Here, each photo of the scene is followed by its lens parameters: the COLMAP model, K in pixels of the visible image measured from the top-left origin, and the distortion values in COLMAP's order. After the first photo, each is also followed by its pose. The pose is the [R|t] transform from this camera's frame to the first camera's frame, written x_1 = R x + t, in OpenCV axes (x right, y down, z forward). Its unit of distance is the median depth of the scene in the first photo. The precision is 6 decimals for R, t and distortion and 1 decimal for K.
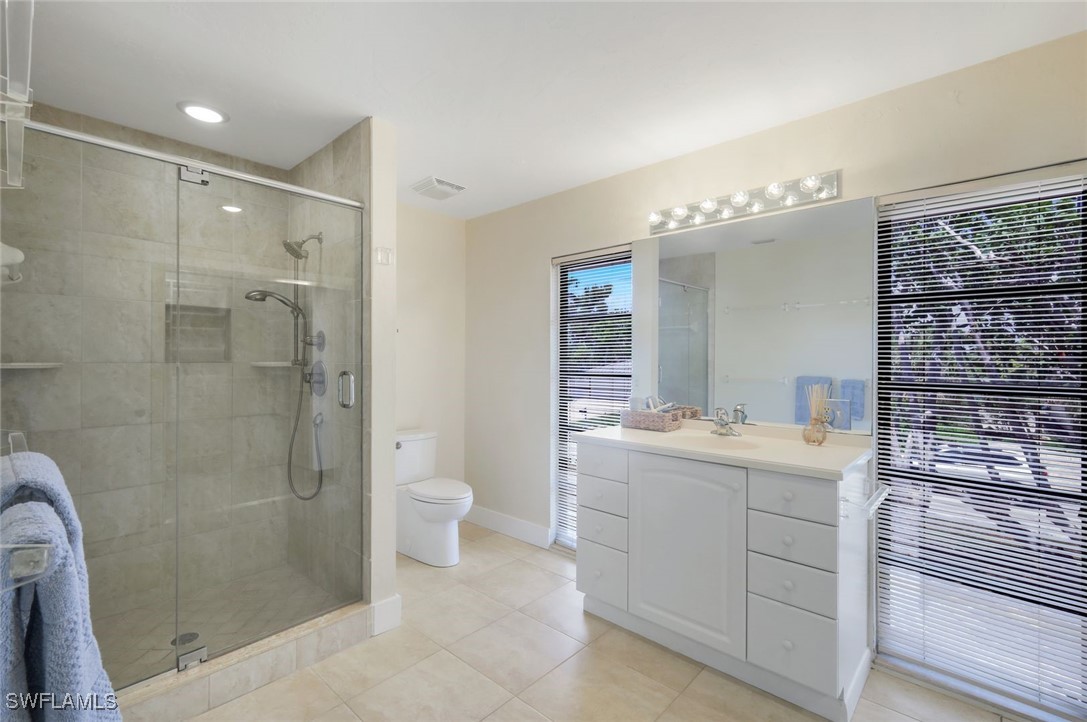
lens RADIAL K [[476.9, 0, 543.5], [0, 476.9, 361.0], [0, 0, 1]] dist [0.000739, 0.000107]
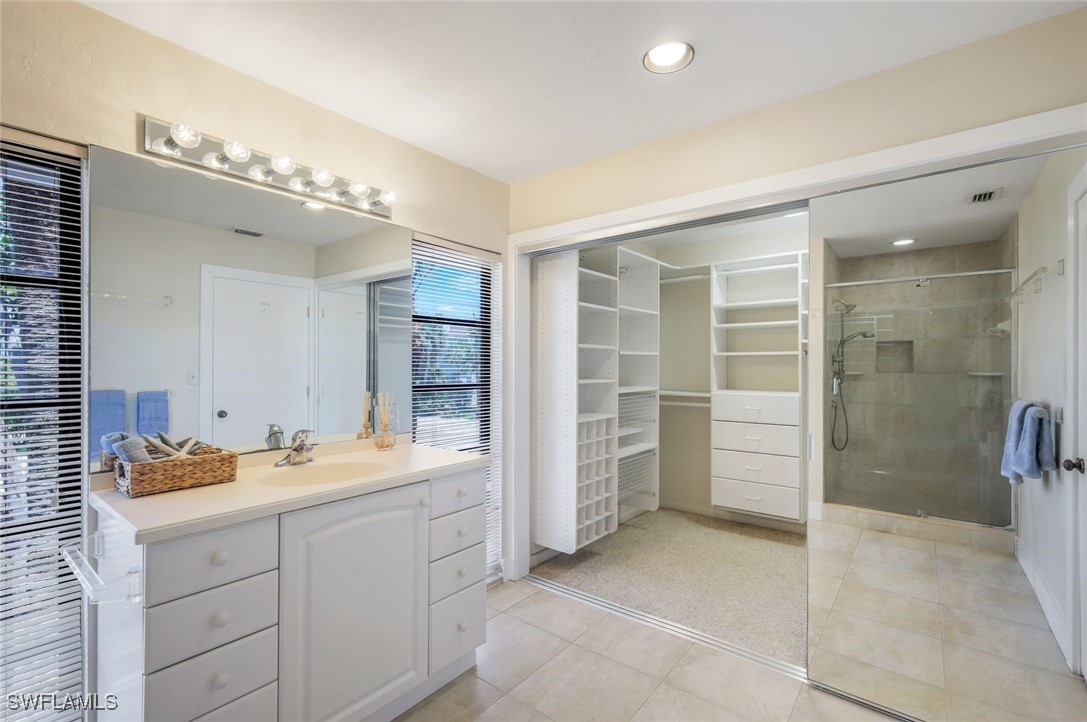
lens RADIAL K [[476.9, 0, 543.5], [0, 476.9, 361.0], [0, 0, 1]] dist [0.000739, 0.000107]
pose [[-0.064926, 0.003166, 0.997885, -0.515962], [0.005033, 0.999983, -0.002845, -0.012531], [-0.997877, 0.004838, -0.064940, 0.756307]]
